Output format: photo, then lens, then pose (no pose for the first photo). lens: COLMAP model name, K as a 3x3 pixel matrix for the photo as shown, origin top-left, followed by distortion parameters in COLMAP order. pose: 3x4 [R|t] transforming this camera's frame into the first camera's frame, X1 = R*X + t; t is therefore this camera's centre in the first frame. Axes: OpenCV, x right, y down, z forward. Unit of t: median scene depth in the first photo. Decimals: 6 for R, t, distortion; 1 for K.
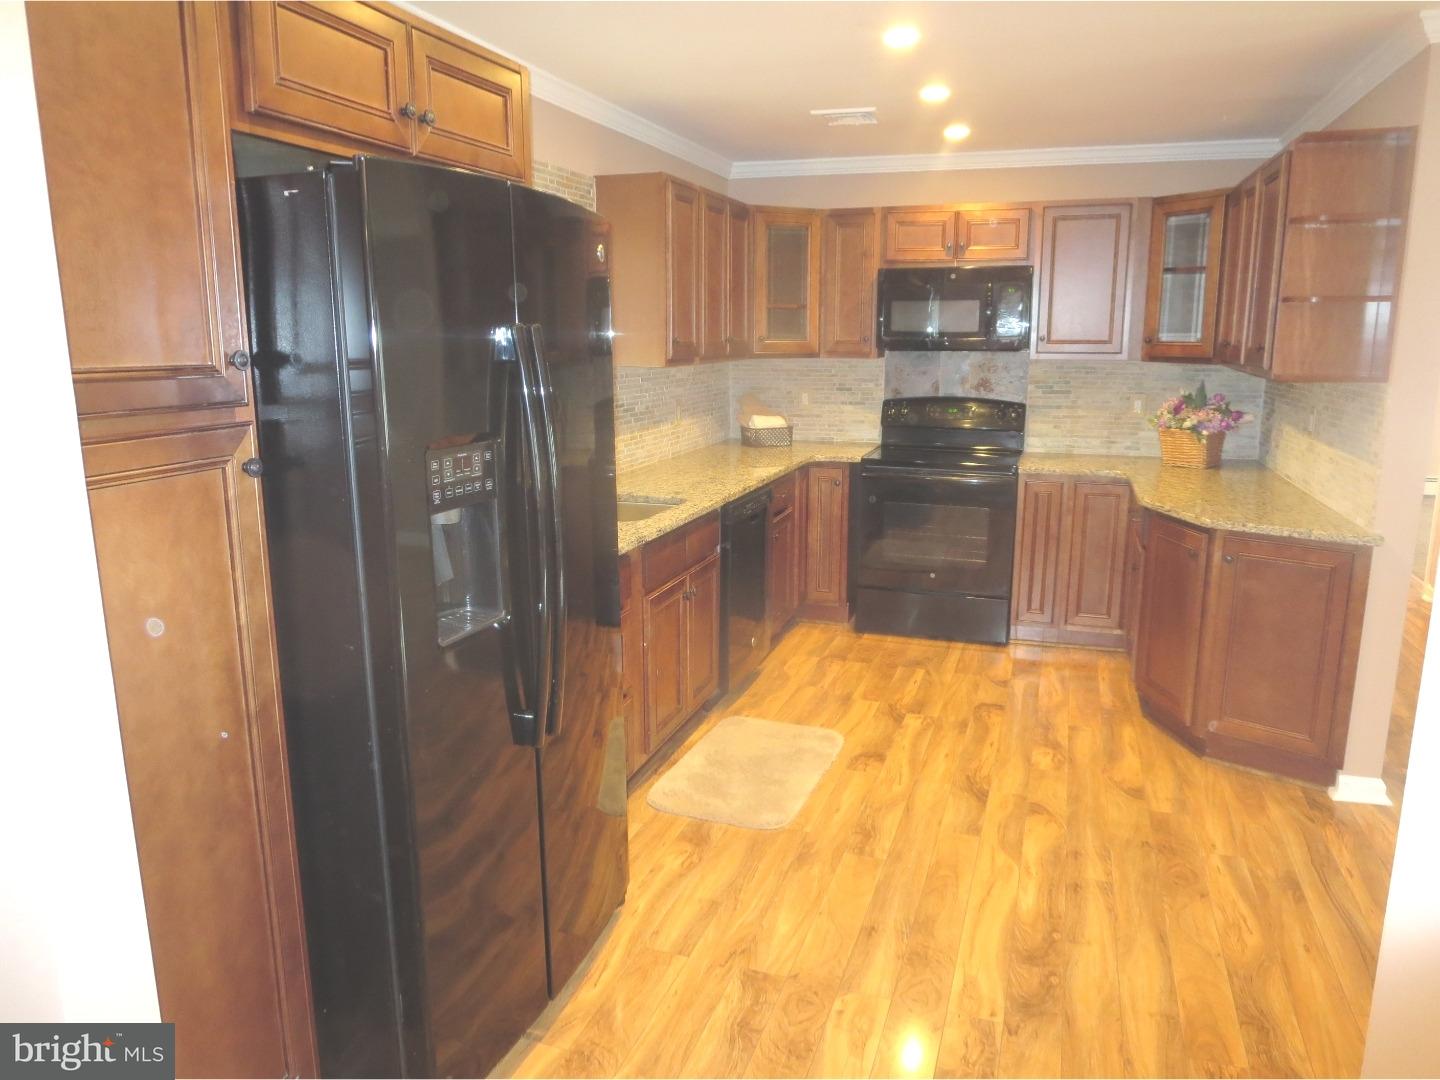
lens RADIAL K [[1011.6, 0, 720.0], [0, 1011.6, 540.0], [0, 0, 1]] dist [-0.029257, -0.005325]
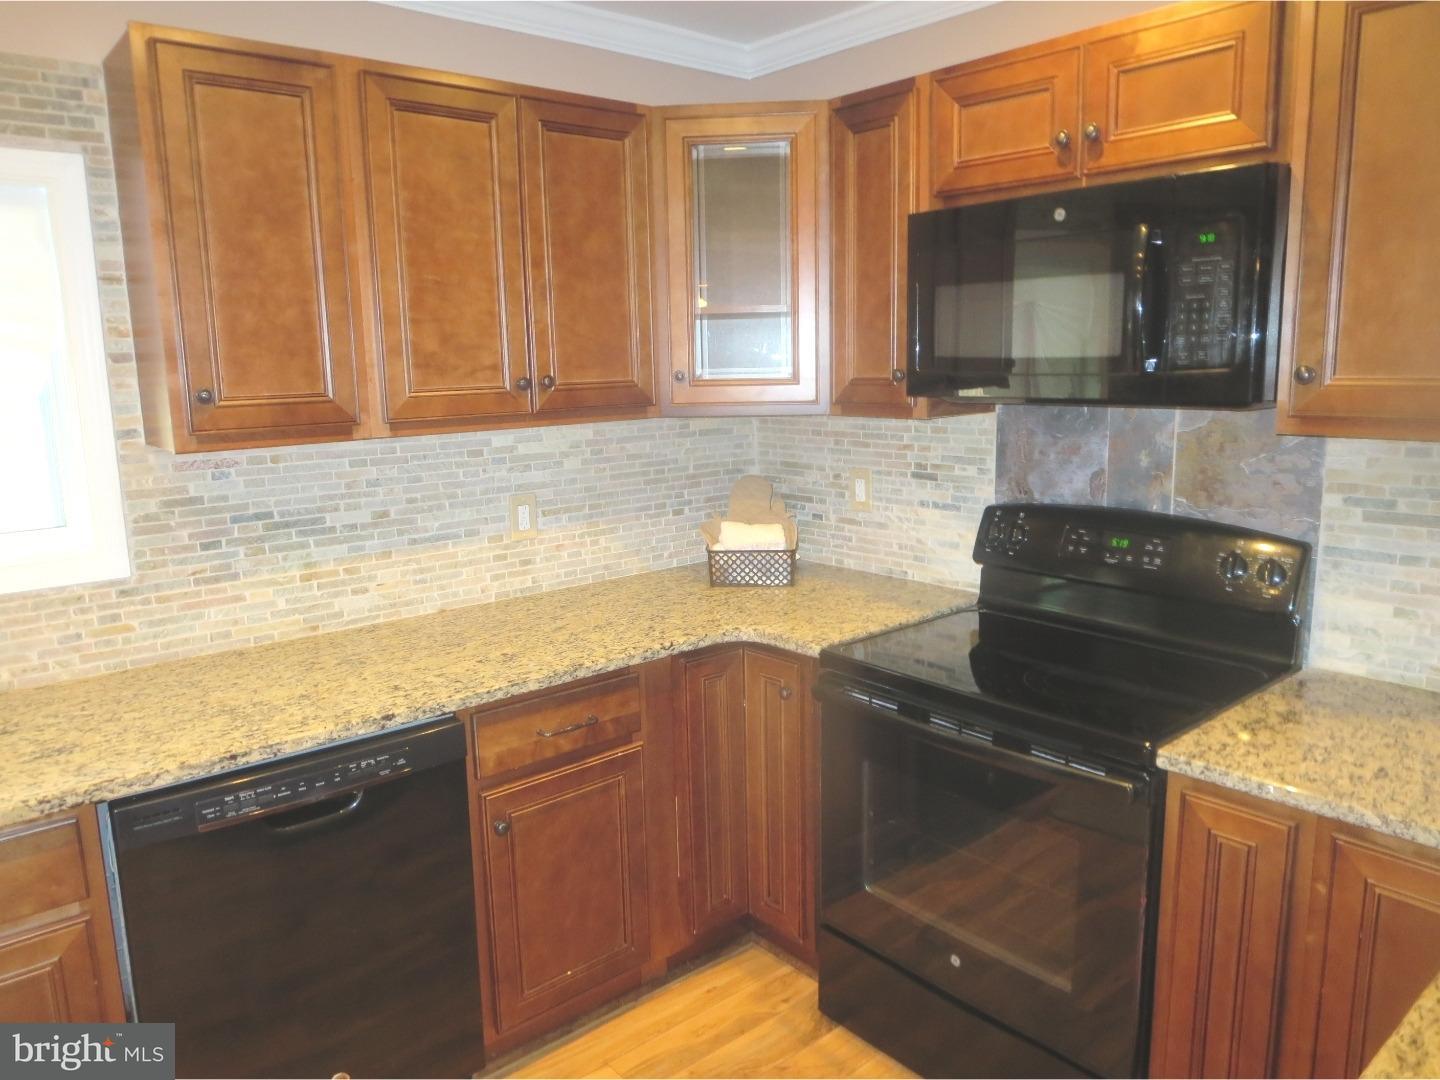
lens RADIAL K [[1027.5, 0, 714.2], [0, 1027.5, 542.8], [0, 0, 1]] dist [-0.017583, -0.003826]
pose [[0.861082, 0.076715, -0.502646, 0.309635], [-0.085804, 0.996299, 0.005068, -0.120684], [0.501175, 0.038765, 0.864477, 0.570765]]
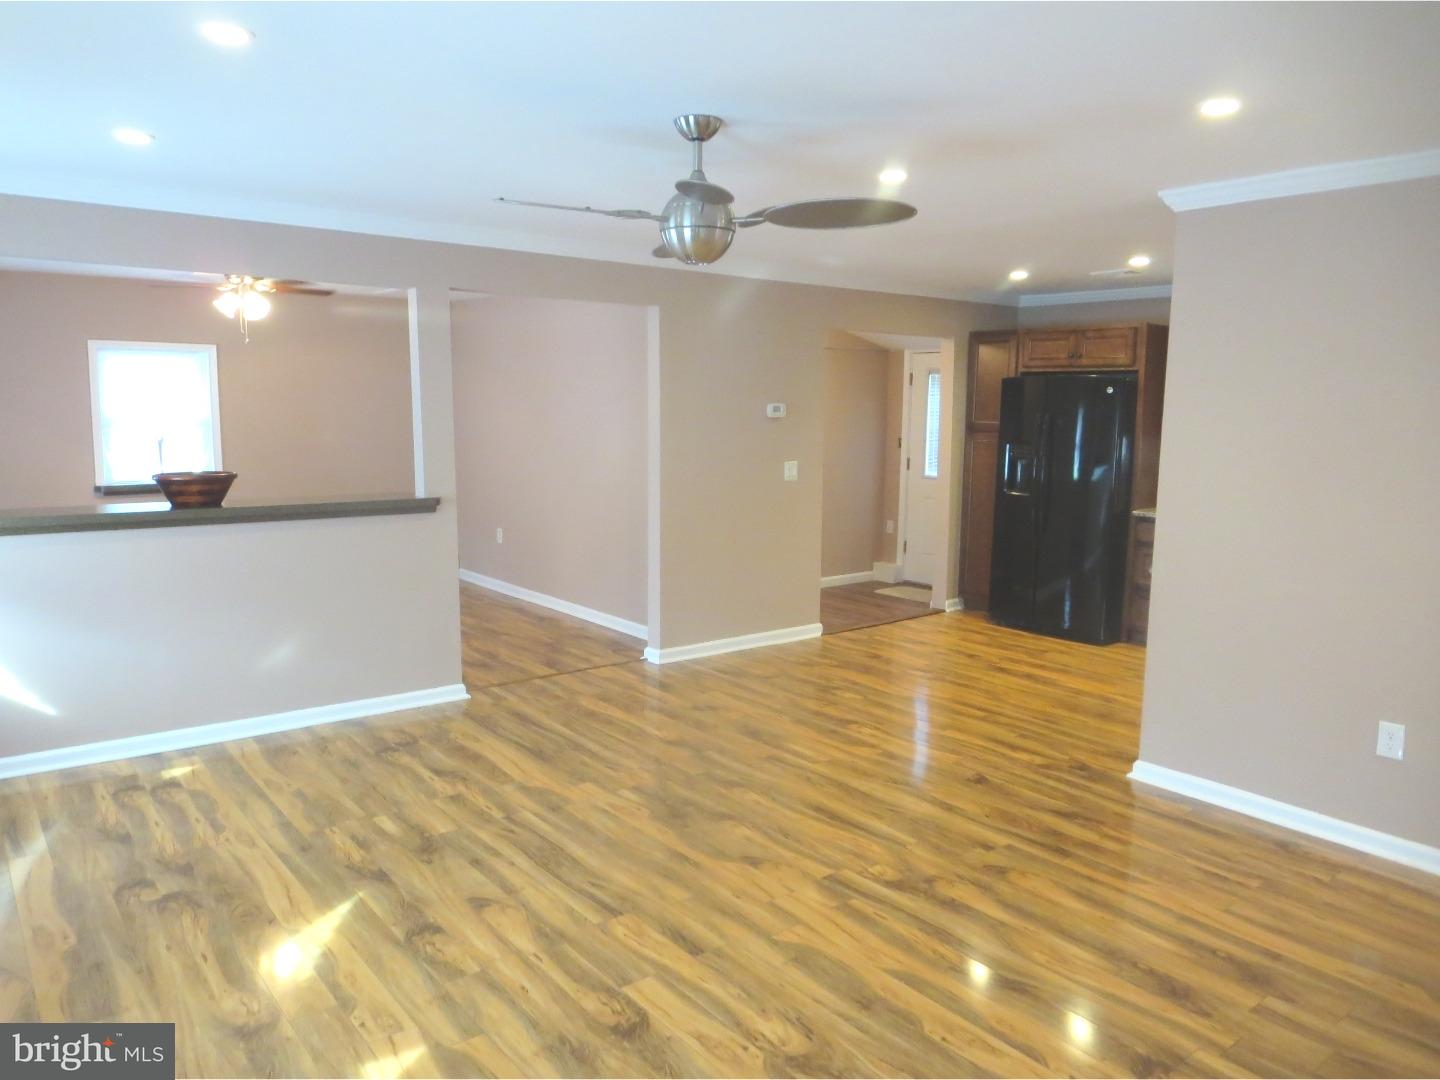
lens RADIAL K [[1007.8, 0, 685.3], [0, 1007.8, 563.2], [0, 0, 1]] dist [-0.002243, -0.000153]
pose [[-0.553027, 0.121049, -0.824323, 1.282615], [-0.185115, 0.946808, 0.263226, -0.148421], [0.812338, 0.298165, -0.501202, 0.696642]]
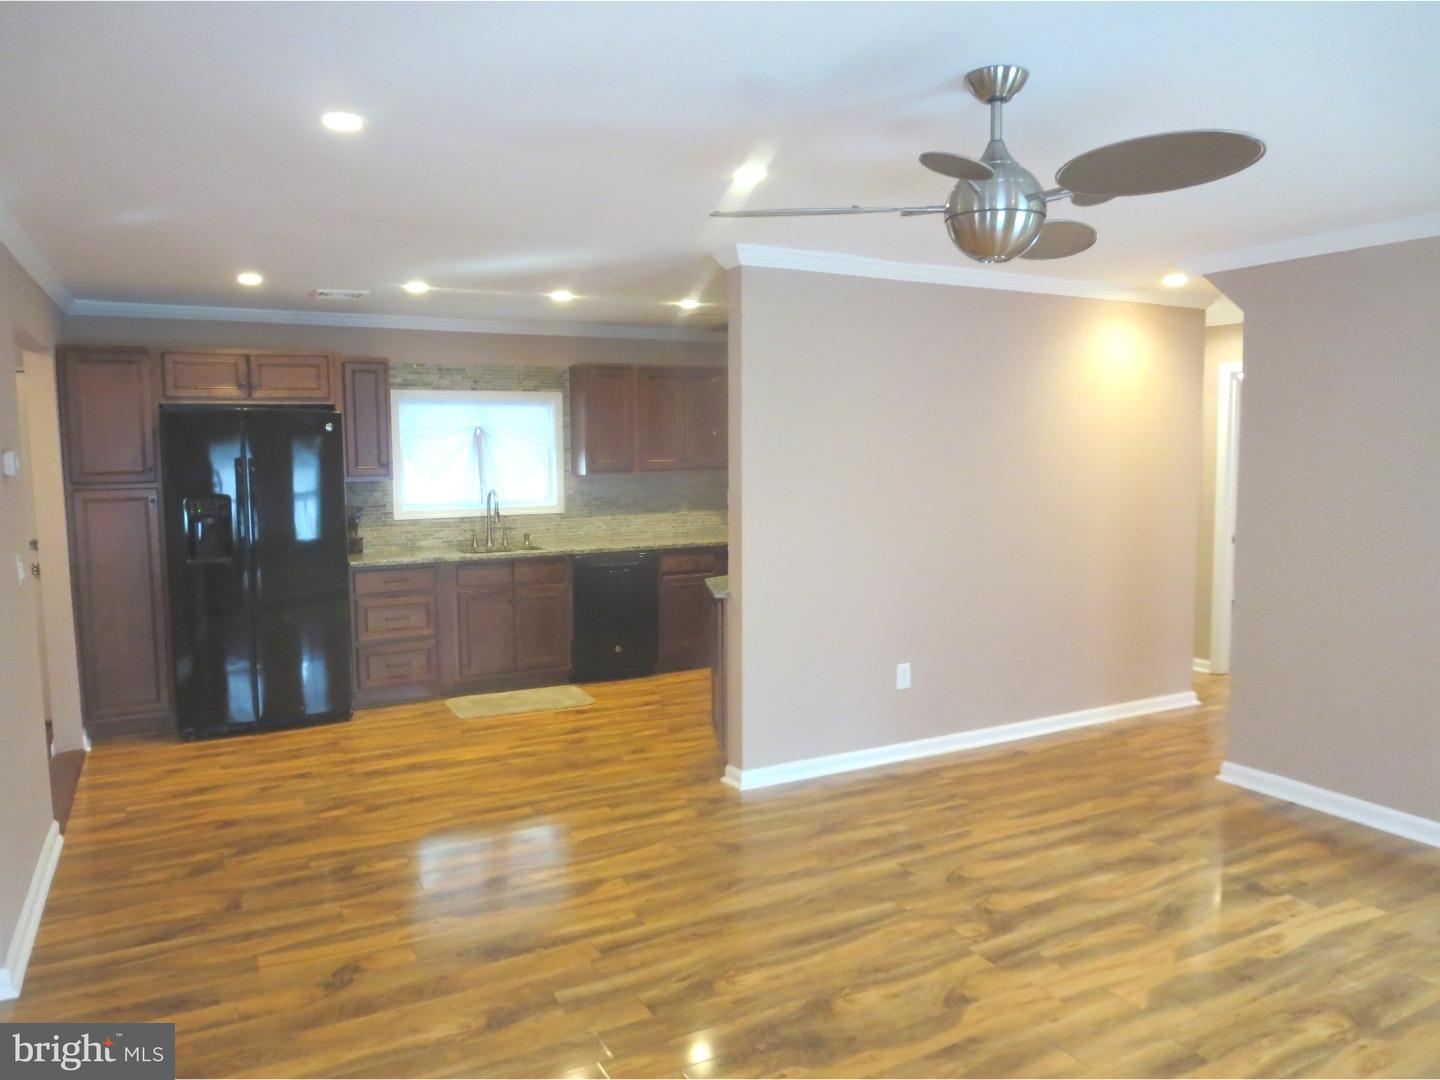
lens RADIAL K [[1027.5, 0, 714.2], [0, 1027.5, 542.8], [0, 0, 1]] dist [-0.017583, -0.003826]
pose [[0.730548, 0.055371, -0.680613, 0.998009], [-0.130803, 0.989598, -0.059891, 0.011691], [0.670216, 0.132780, 0.730191, -0.064665]]
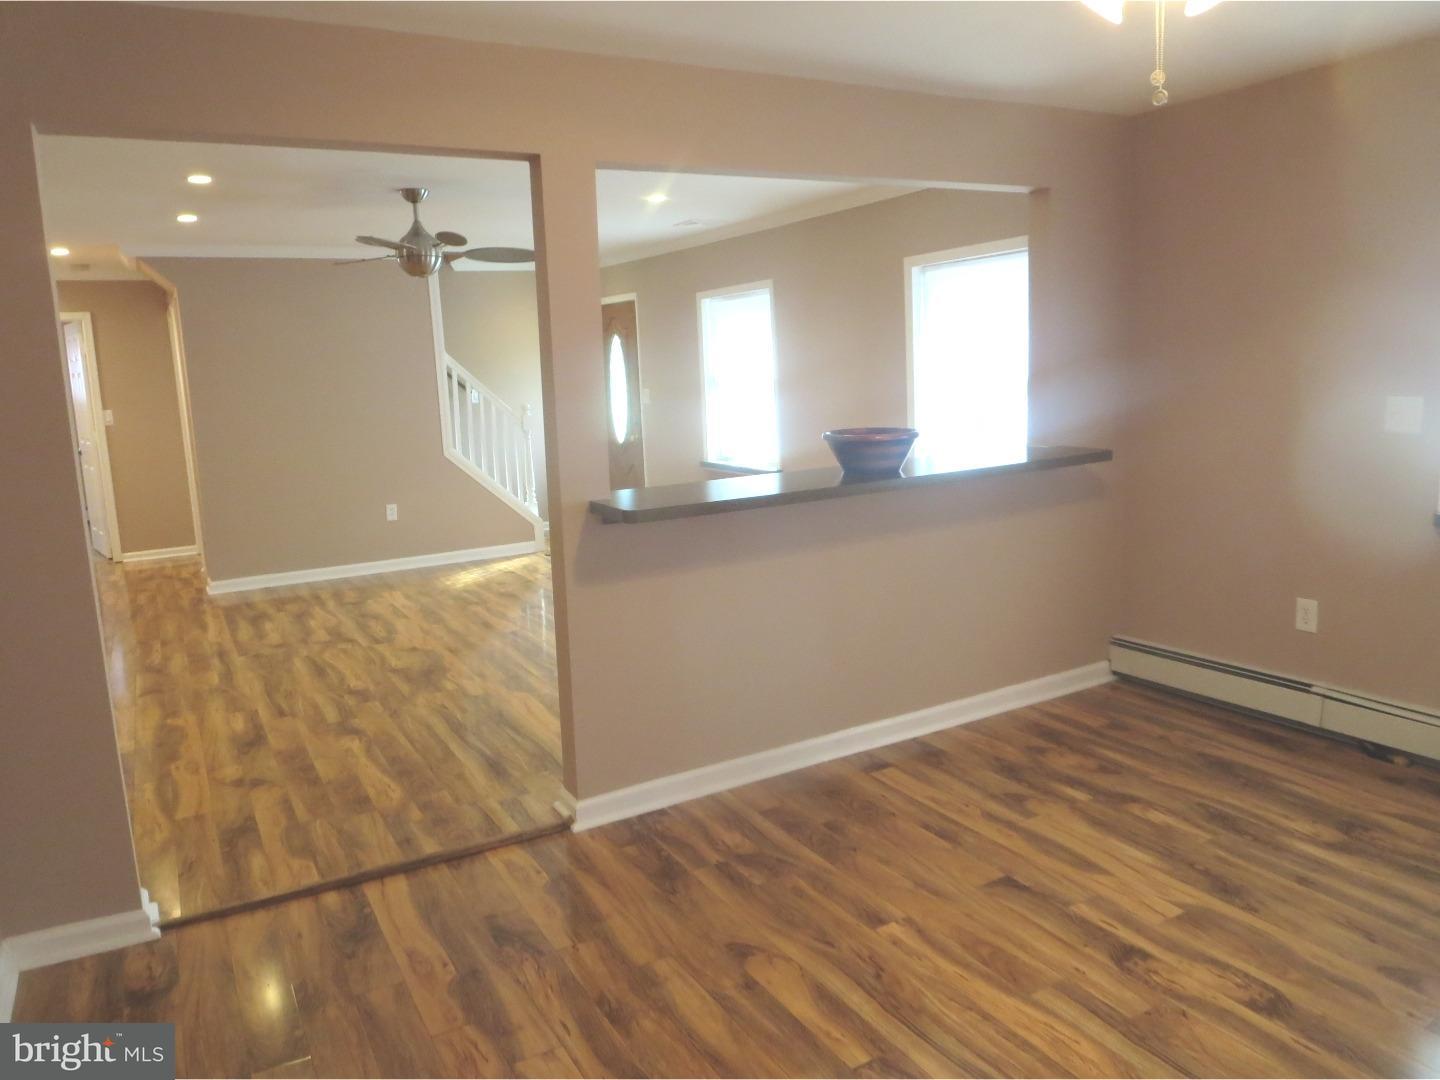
lens RADIAL K [[1027.5, 0, 714.2], [0, 1027.5, 542.8], [0, 0, 1]] dist [-0.017583, -0.003826]
pose [[0.662305, -0.156288, 0.732753, 0.166786], [0.189743, 0.981108, 0.037758, 0.113921], [-0.724810, 0.114027, 0.679447, -0.523884]]
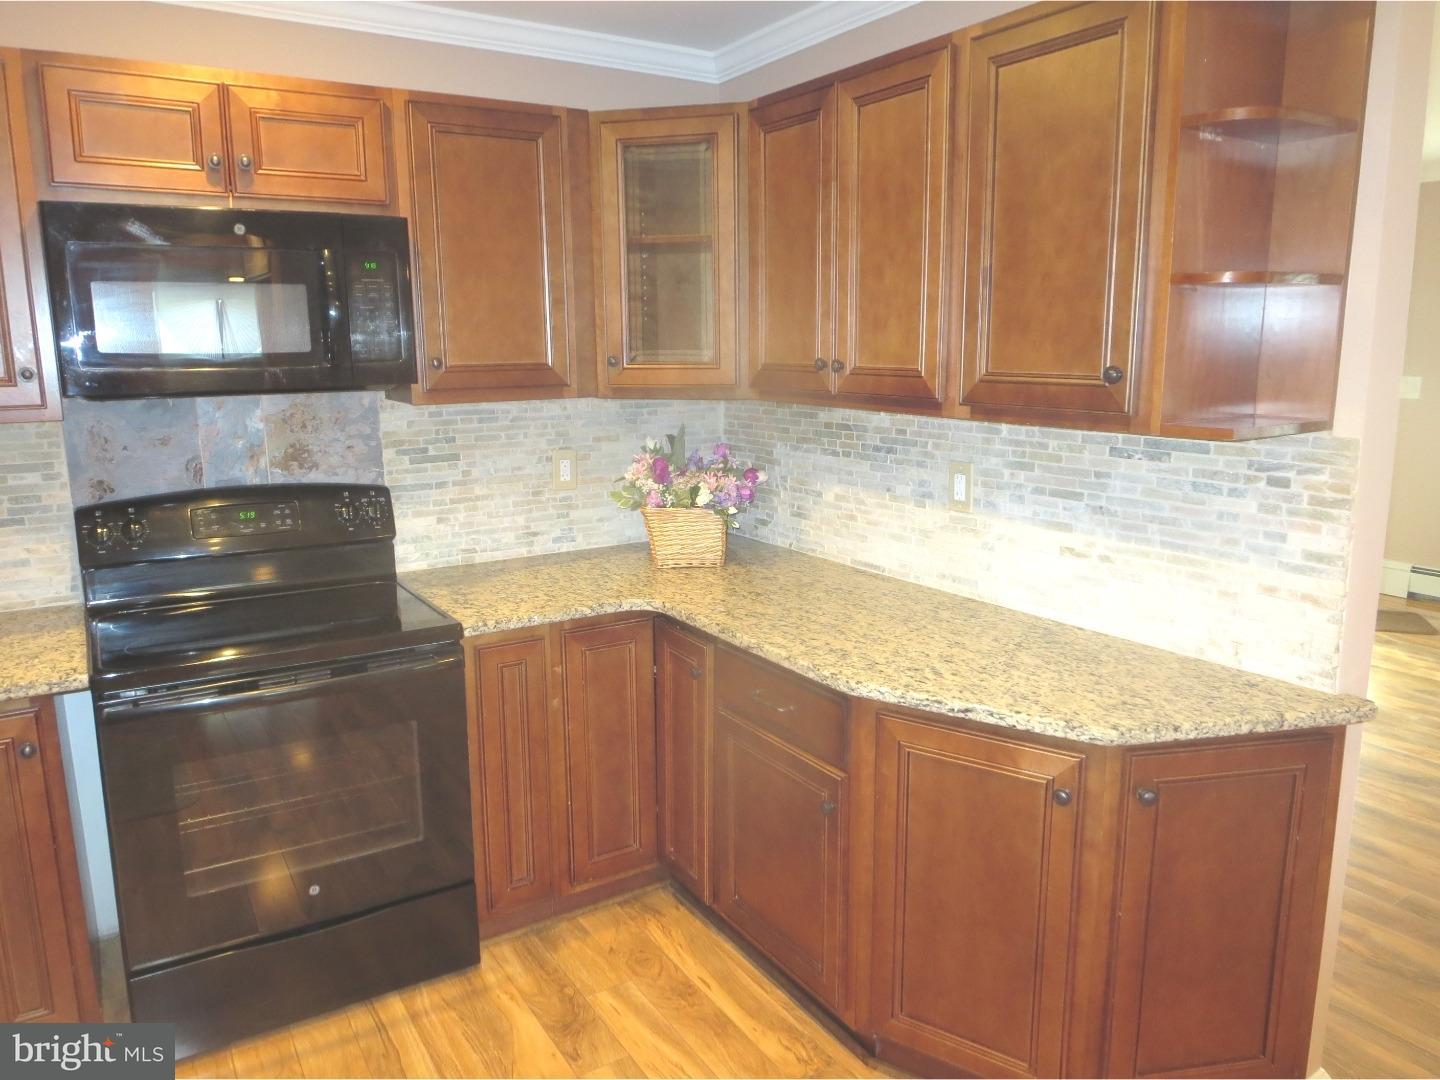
lens RADIAL K [[1027.5, 0, 714.2], [0, 1027.5, 542.8], [0, 0, 1]] dist [-0.017583, -0.003826]
pose [[0.637760, -0.152688, 0.754949, 0.001505], [0.164718, 0.984516, 0.059968, -0.111665], [-0.752416, 0.086108, 0.653036, 0.531614]]
